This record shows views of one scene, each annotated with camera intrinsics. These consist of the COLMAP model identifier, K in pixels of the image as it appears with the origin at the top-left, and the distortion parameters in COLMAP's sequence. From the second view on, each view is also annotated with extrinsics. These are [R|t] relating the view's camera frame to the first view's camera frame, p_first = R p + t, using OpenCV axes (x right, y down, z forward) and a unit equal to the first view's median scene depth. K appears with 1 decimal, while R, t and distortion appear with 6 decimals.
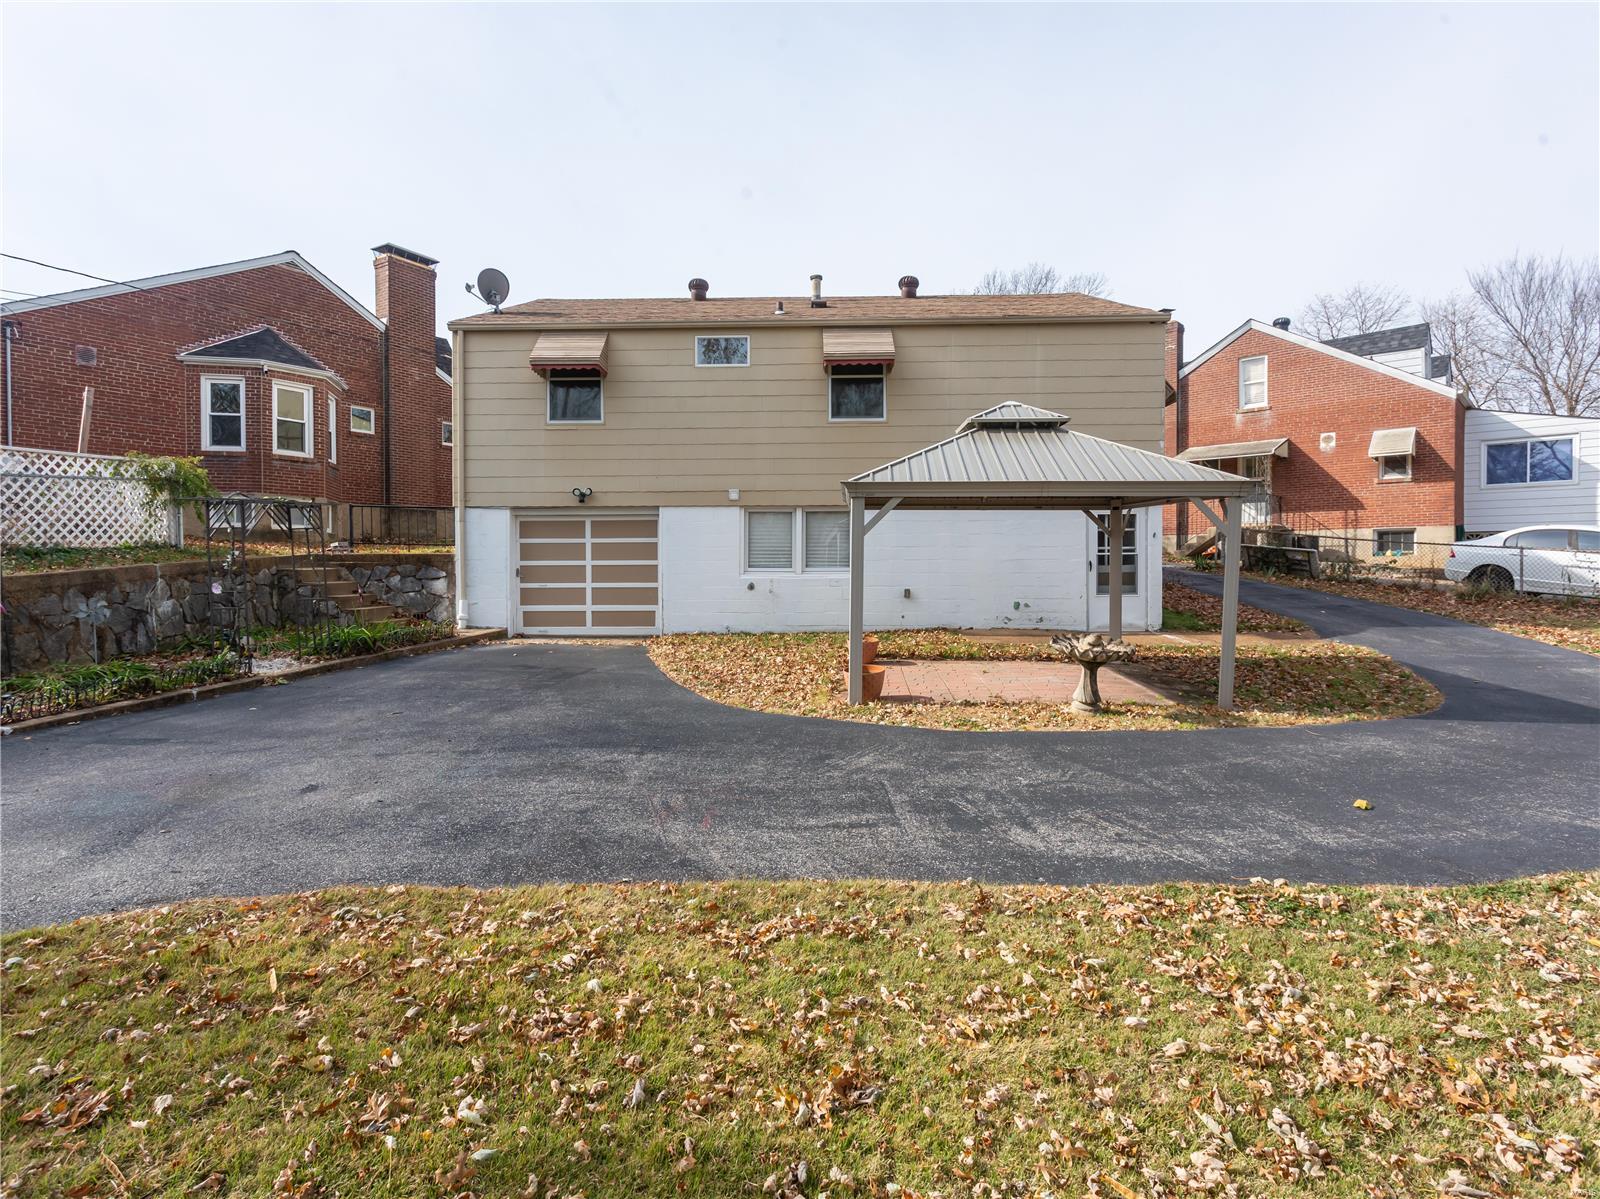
lens RADIAL K [[846.9, 0, 790.0], [0, 846.9, 587.5], [0, 0, 1]] dist [-0.005621, 0.015598]
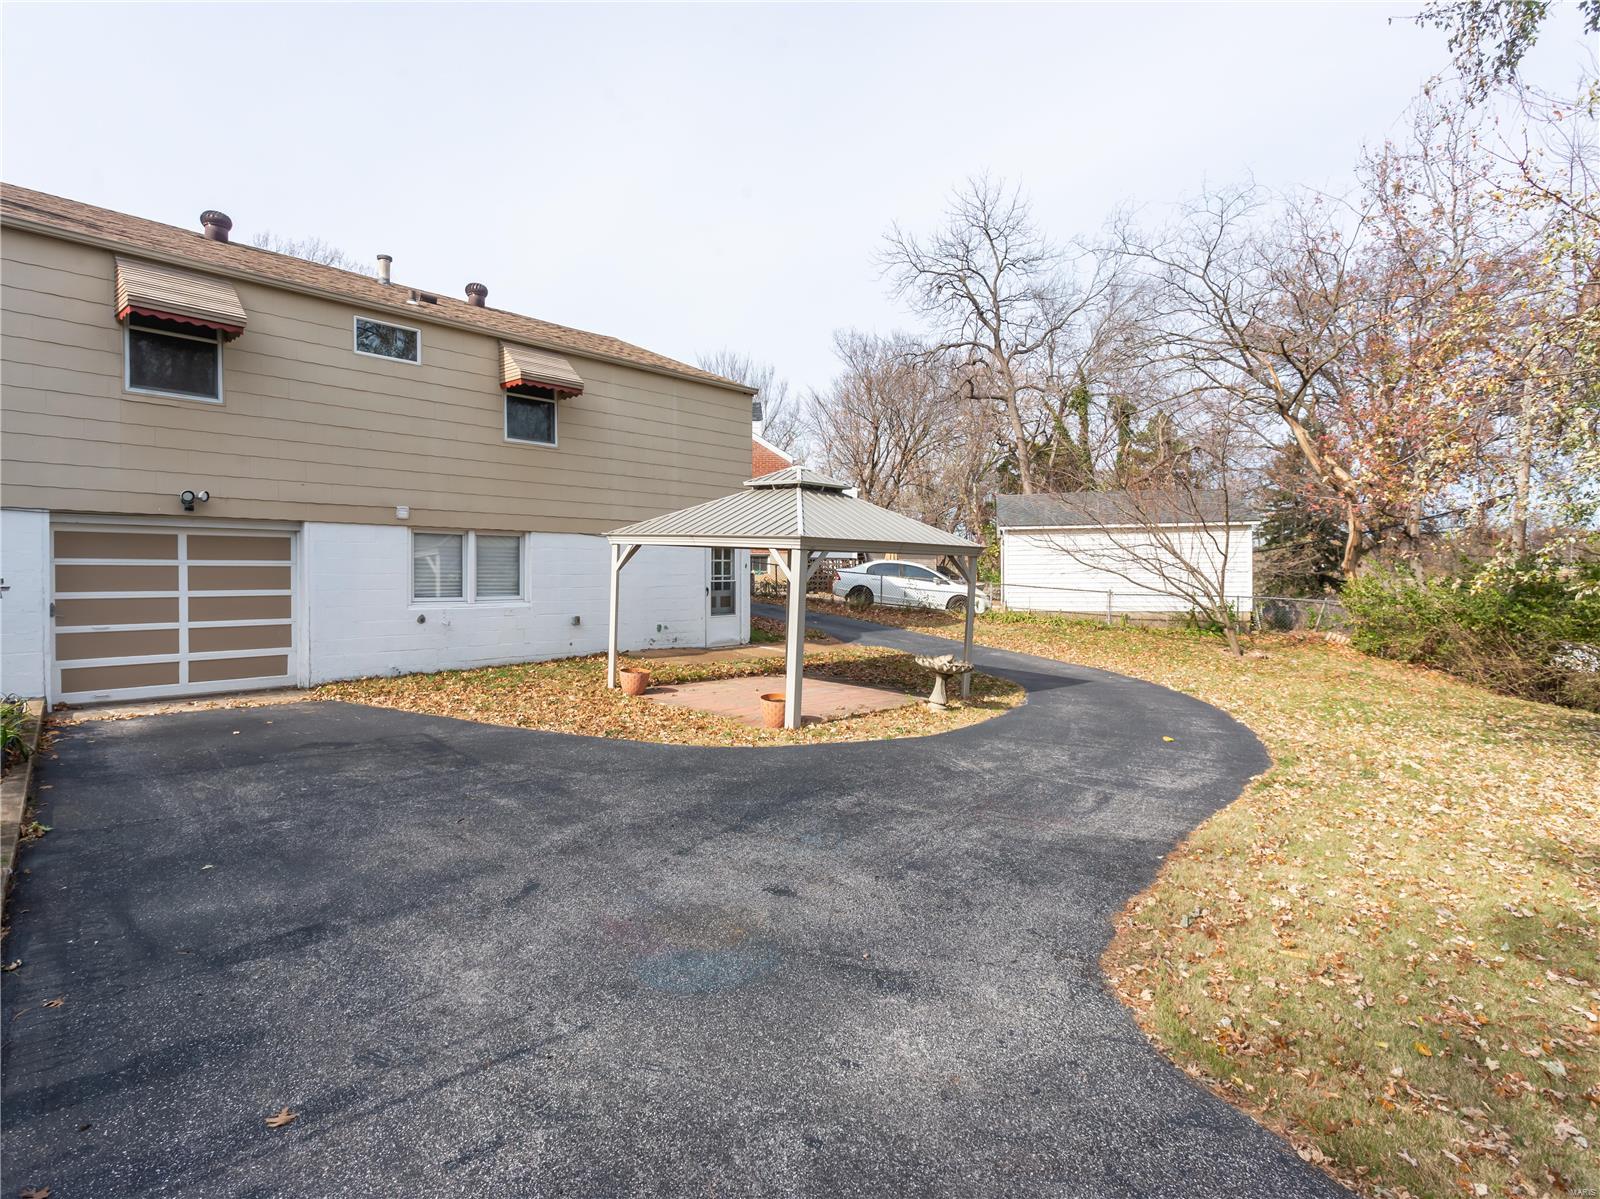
lens RADIAL K [[846.9, 0, 790.0], [0, 846.9, 587.5], [0, 0, 1]] dist [-0.005621, 0.015598]
pose [[0.642460, -0.008249, 0.766275, -0.468763], [0.007796, 0.999961, 0.004228, -0.034534], [-0.766279, 0.003257, 0.642499, 0.152950]]
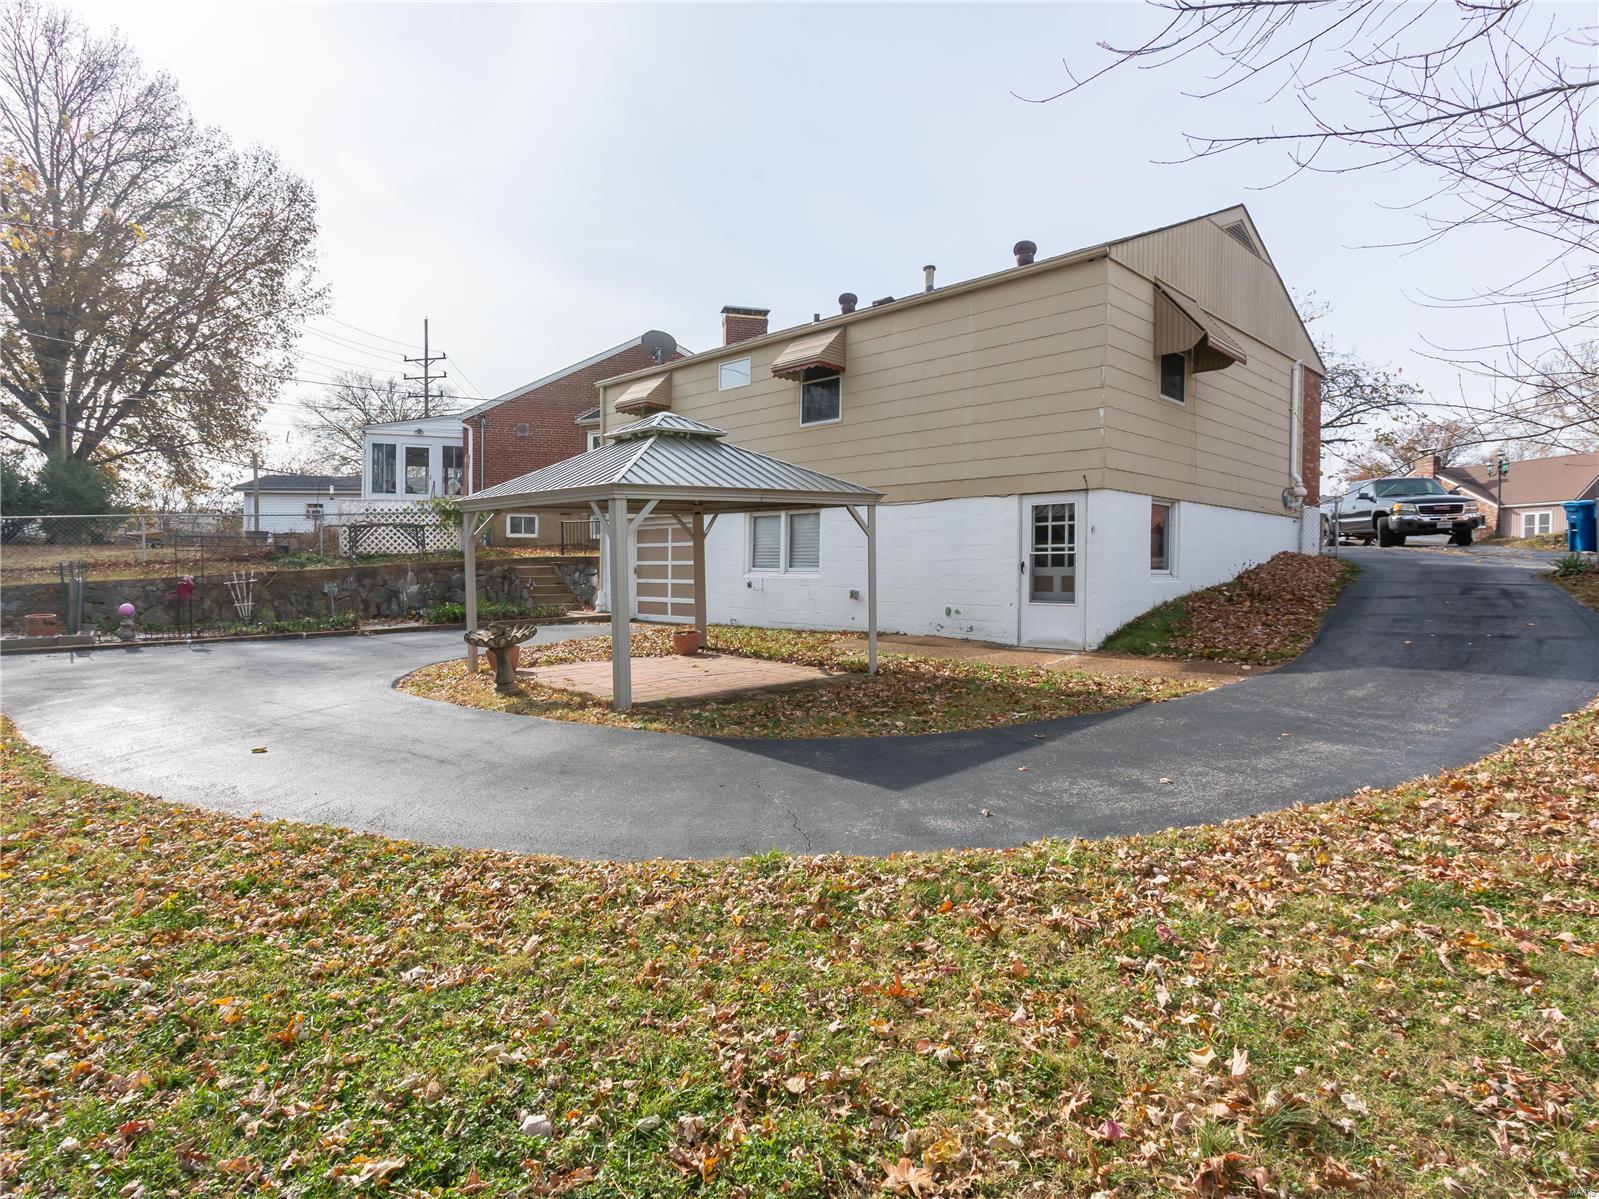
lens RADIAL K [[851.8, 0, 776.8], [0, 851.8, 605.0], [0, 0, 1]] dist [-0.001587, 0.000065]
pose [[0.736629, 0.035742, -0.675352, 0.729469], [-0.022373, 0.999344, 0.028486, -0.007200], [0.675927, -0.005874, 0.736945, 0.206014]]
